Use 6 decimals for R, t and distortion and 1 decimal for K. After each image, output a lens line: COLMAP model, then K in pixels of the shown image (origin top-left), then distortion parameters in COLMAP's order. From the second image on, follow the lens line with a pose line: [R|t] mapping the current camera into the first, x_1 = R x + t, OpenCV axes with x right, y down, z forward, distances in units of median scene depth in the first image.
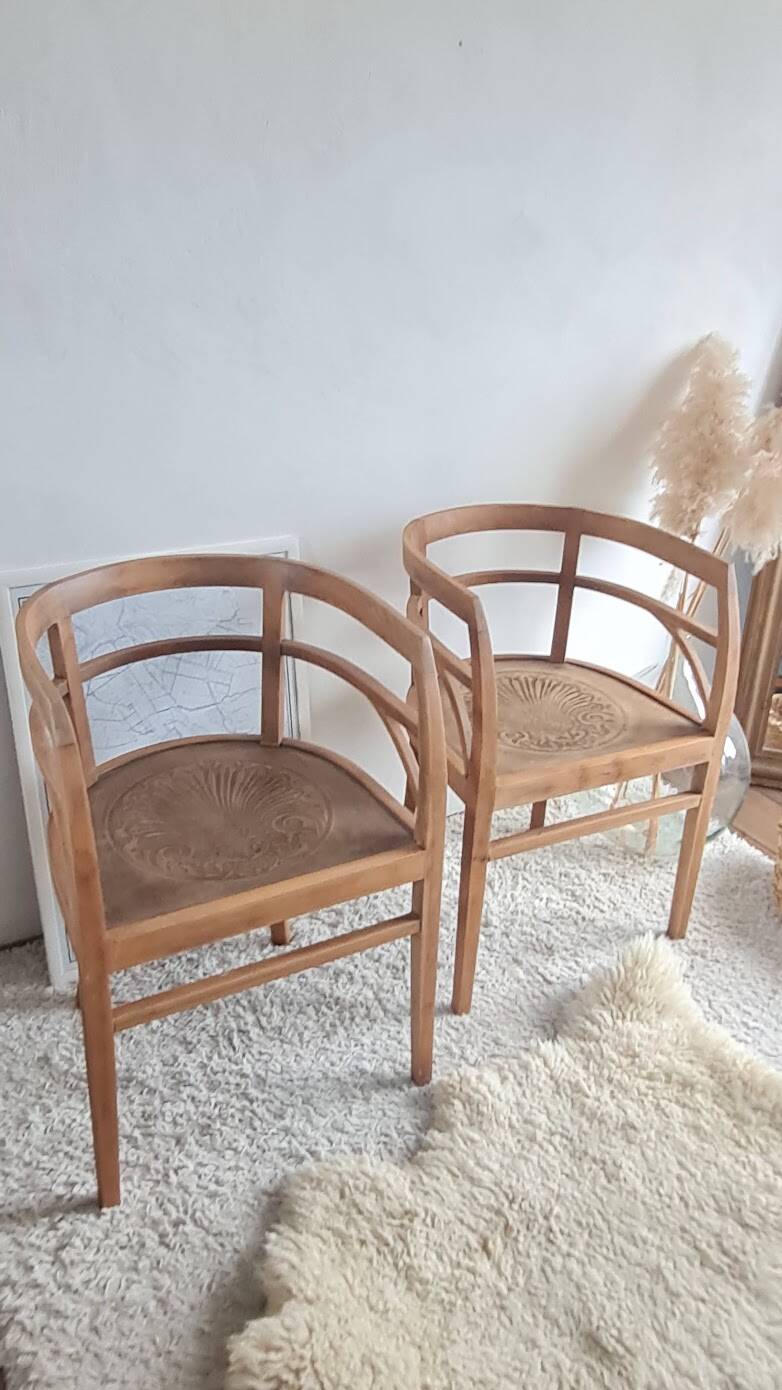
lens RADIAL K [[1019.0, 0, 386.7], [0, 1019.0, 663.4], [0, 0, 1]] dist [0.006169, 0.006122]
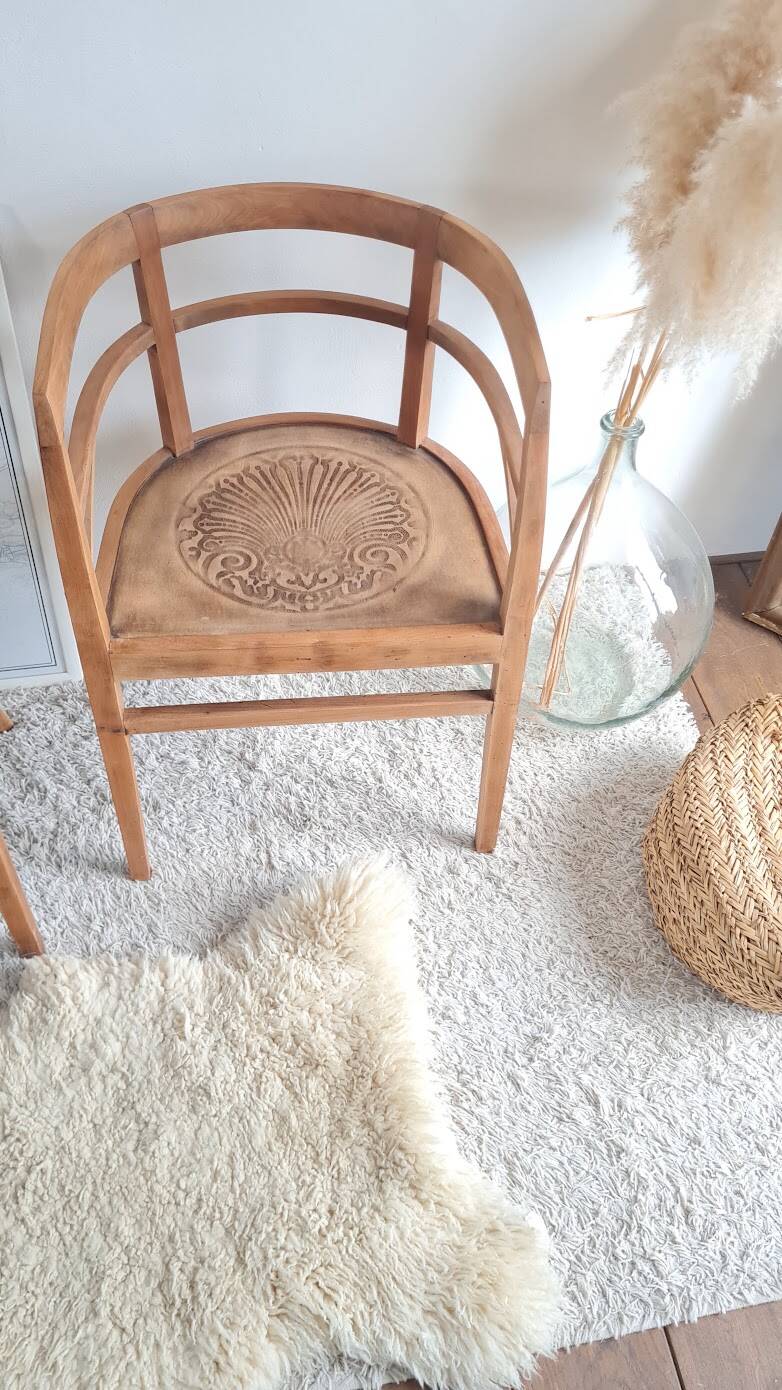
lens RADIAL K [[1182.4, 0, 397.9], [0, 1182.4, 703.3], [0, 0, 1]] dist [0.030538, -0.021611]
pose [[0.939111, 0.249527, -0.236236, 0.511541], [-0.135583, 0.900809, 0.412504, -0.221686], [0.315735, -0.355358, 0.879791, 0.326730]]
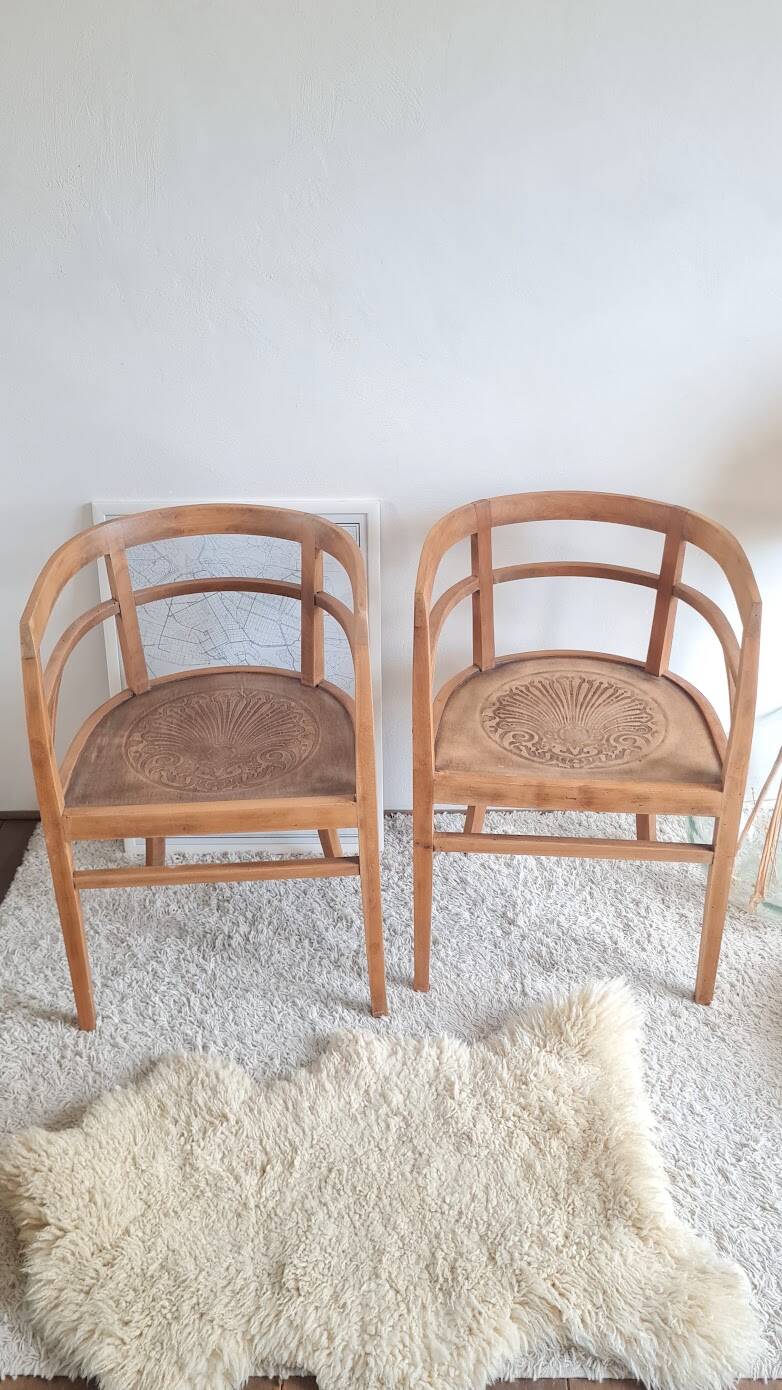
lens RADIAL K [[1191.6, 0, 393.5], [0, 1191.6, 689.3], [0, 0, 1]] dist [0.046283, -0.012915]
pose [[0.853489, 0.212137, -0.475977, 0.628541], [-0.165035, 0.976409, 0.139244, -0.127377], [0.494287, -0.040291, 0.868365, -0.044064]]
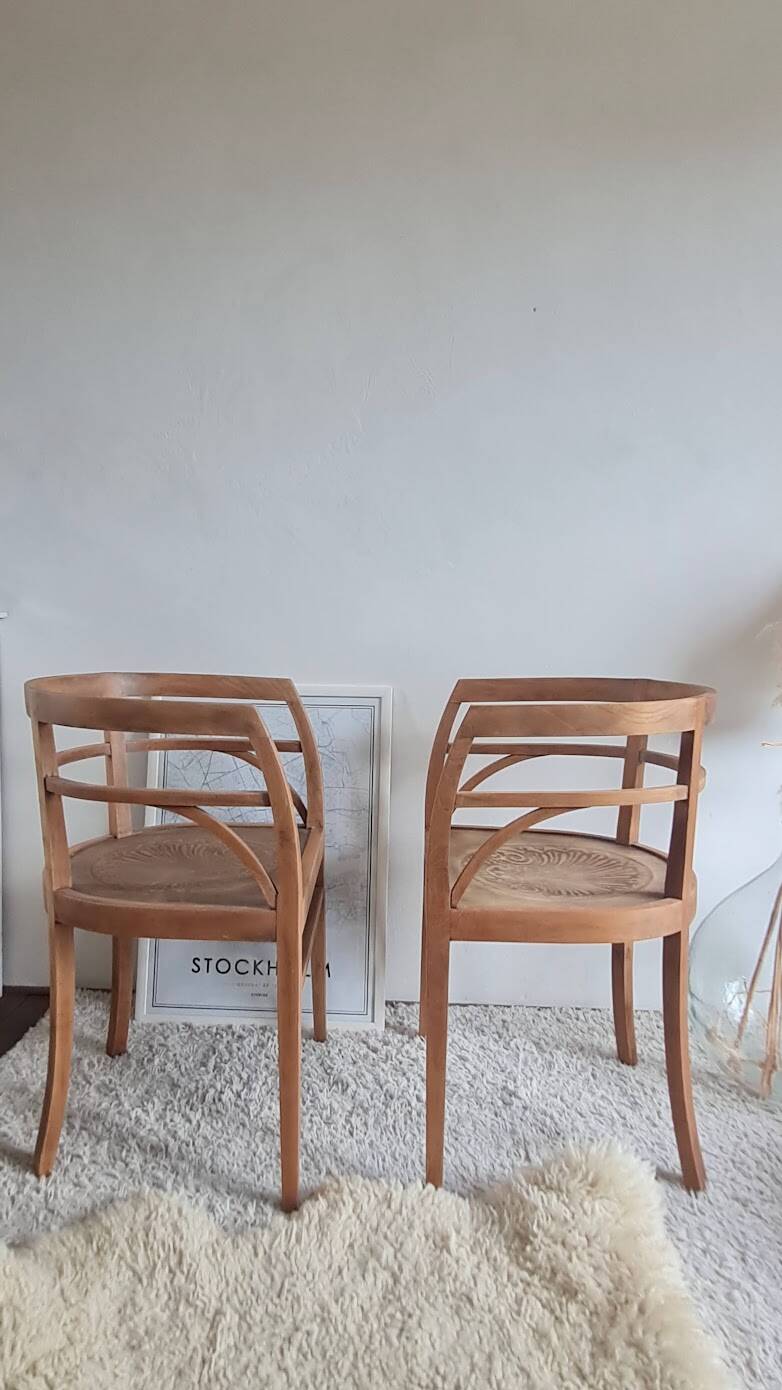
lens RADIAL K [[869.0, 0, 376.7], [0, 869.0, 671.6], [0, 0, 1]] dist [0.014146, -0.004858]
pose [[0.828623, 0.003620, -0.559795, 0.559219], [-0.205244, 0.932310, -0.297779, 0.200077], [0.520825, 0.361641, 0.773277, 0.220790]]
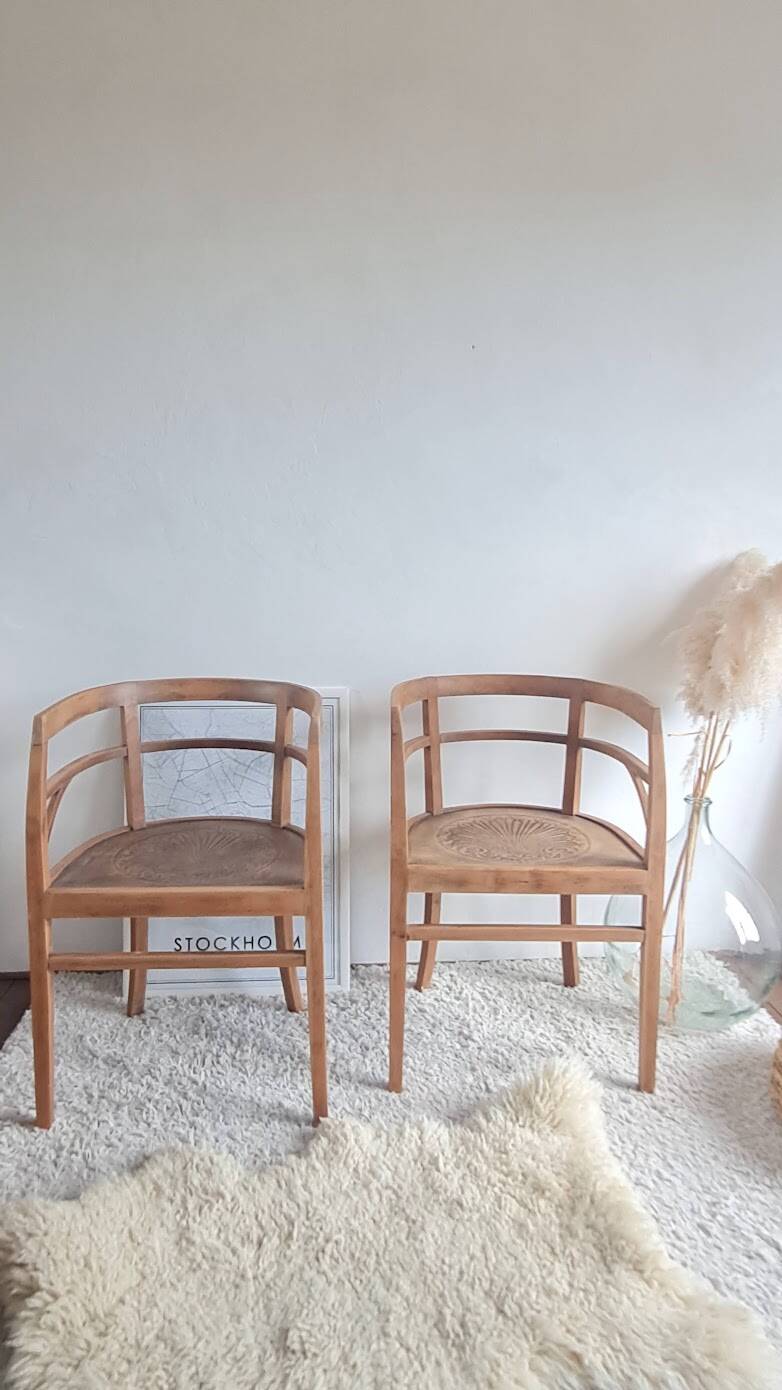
lens RADIAL K [[861.0, 0, 376.7], [0, 861.0, 682.1], [0, 0, 1]] dist [0.010967, -0.001806]
pose [[0.893163, 0.021151, -0.449235, 0.534111], [-0.151434, 0.954707, -0.256131, 0.179985], [0.423470, 0.296796, 0.855912, 0.052713]]
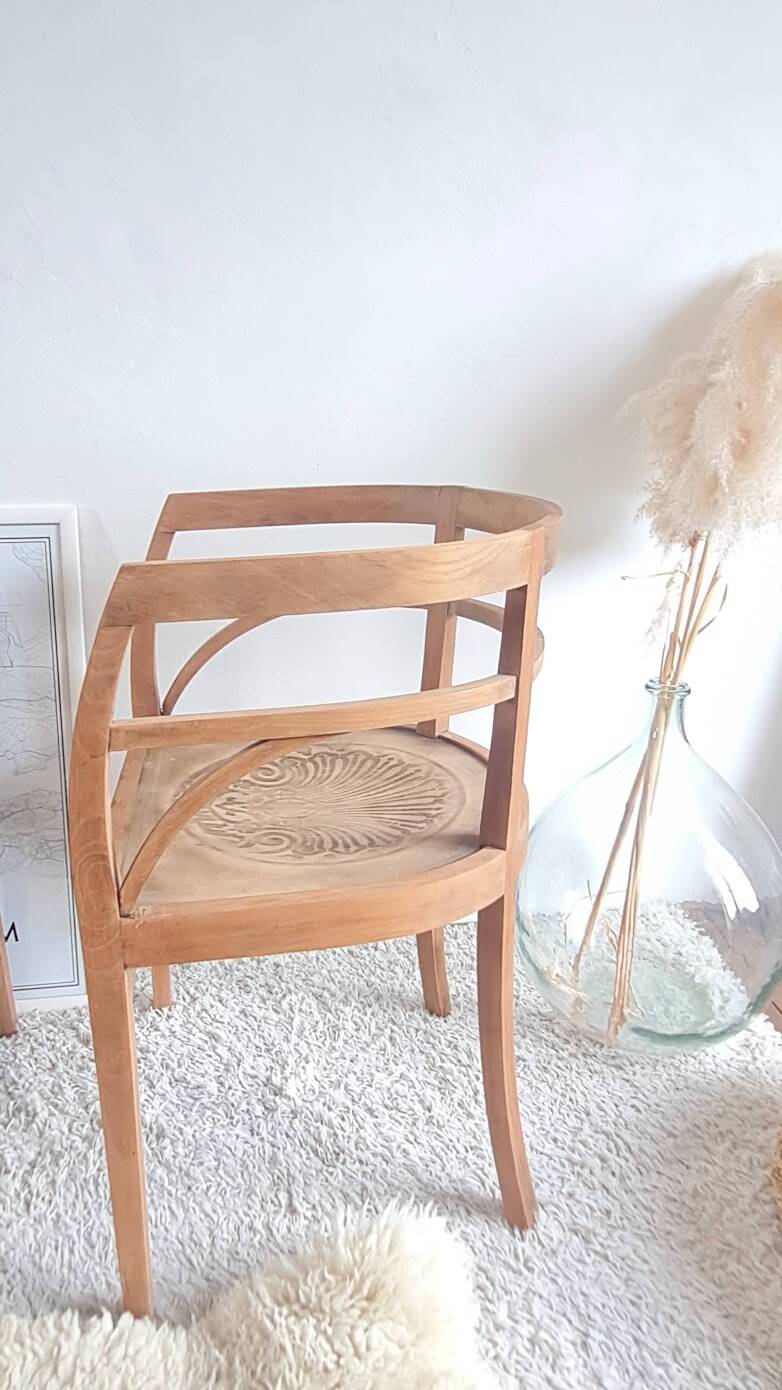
lens RADIAL K [[947.9, 0, 377.3], [0, 947.9, 681.9], [0, 0, 1]] dist [0.005344, -0.000615]
pose [[0.920056, 0.070933, -0.385311, 0.476089], [-0.118782, 0.987687, -0.101806, 0.060526], [0.373346, 0.139435, 0.917154, 0.533062]]
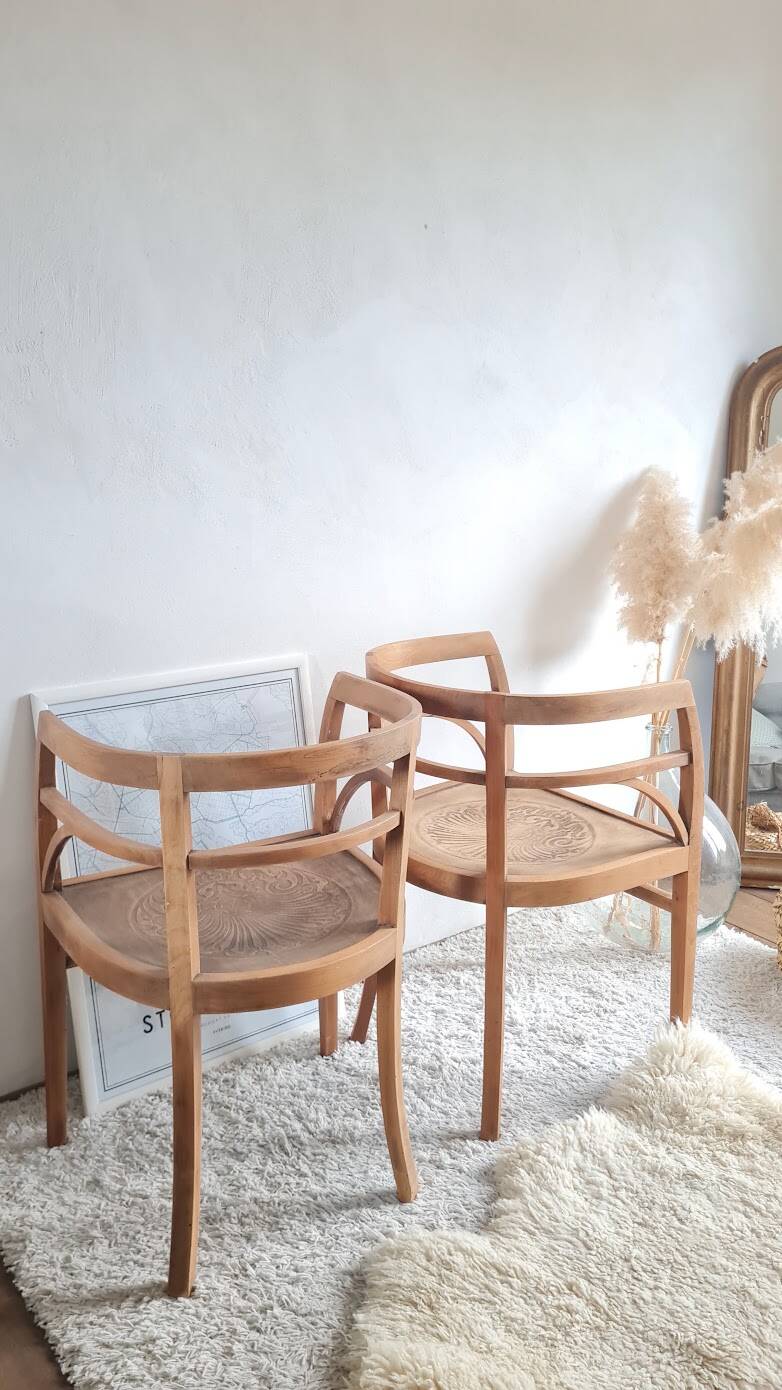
lens RADIAL K [[1090.4, 0, 403.7], [0, 1090.4, 688.0], [0, 0, 1]] dist [0.053817, -0.042810]
pose [[0.992478, -0.067856, 0.101896, -0.122731], [0.084886, 0.981188, -0.173390, 0.138252], [-0.088213, 0.180736, 0.979568, -0.141287]]
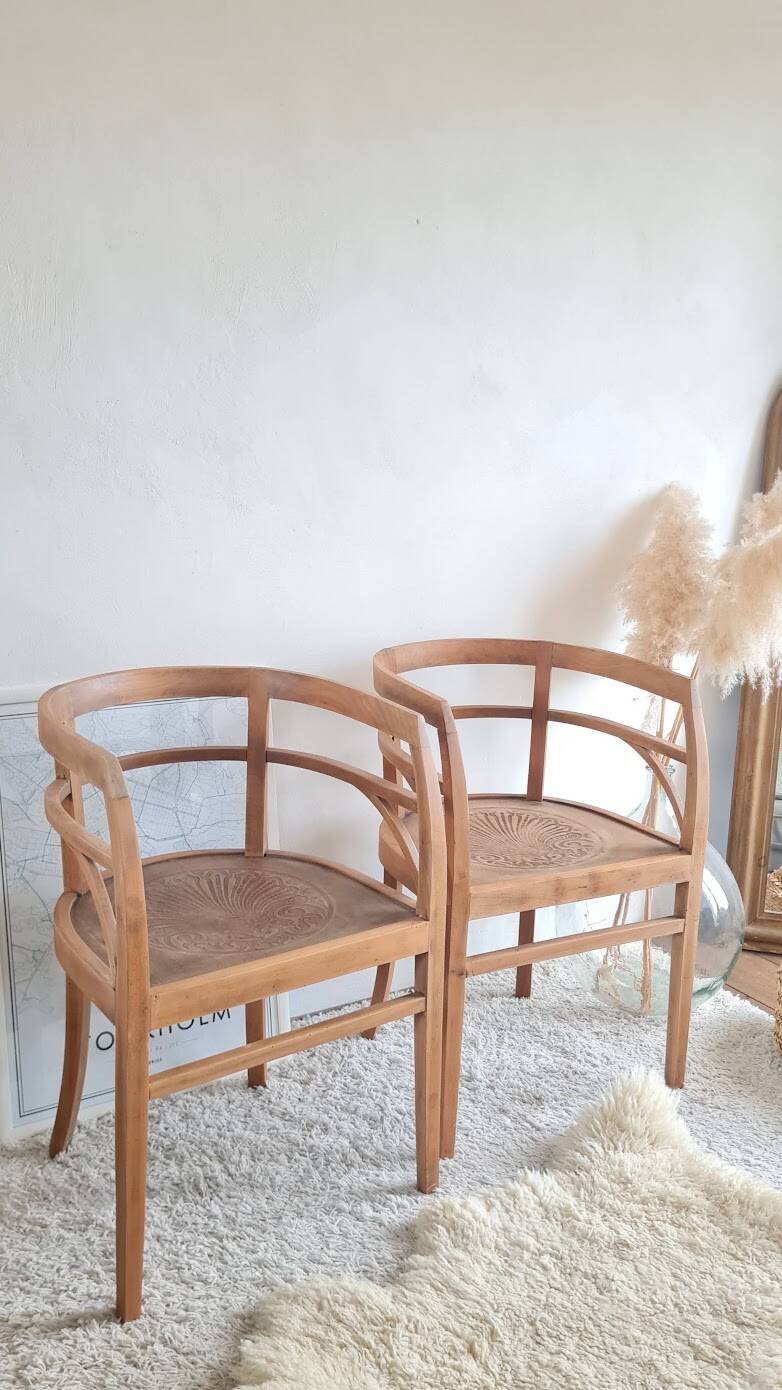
lens RADIAL K [[1254.8, 0, 416.3], [0, 1254.8, 685.9], [0, 0, 1]] dist [0.047151, -0.027893]
pose [[0.998626, -0.015831, 0.049954, -0.003940], [0.025660, 0.978896, -0.202743, 0.173609], [-0.045691, 0.203746, 0.977957, -0.244846]]
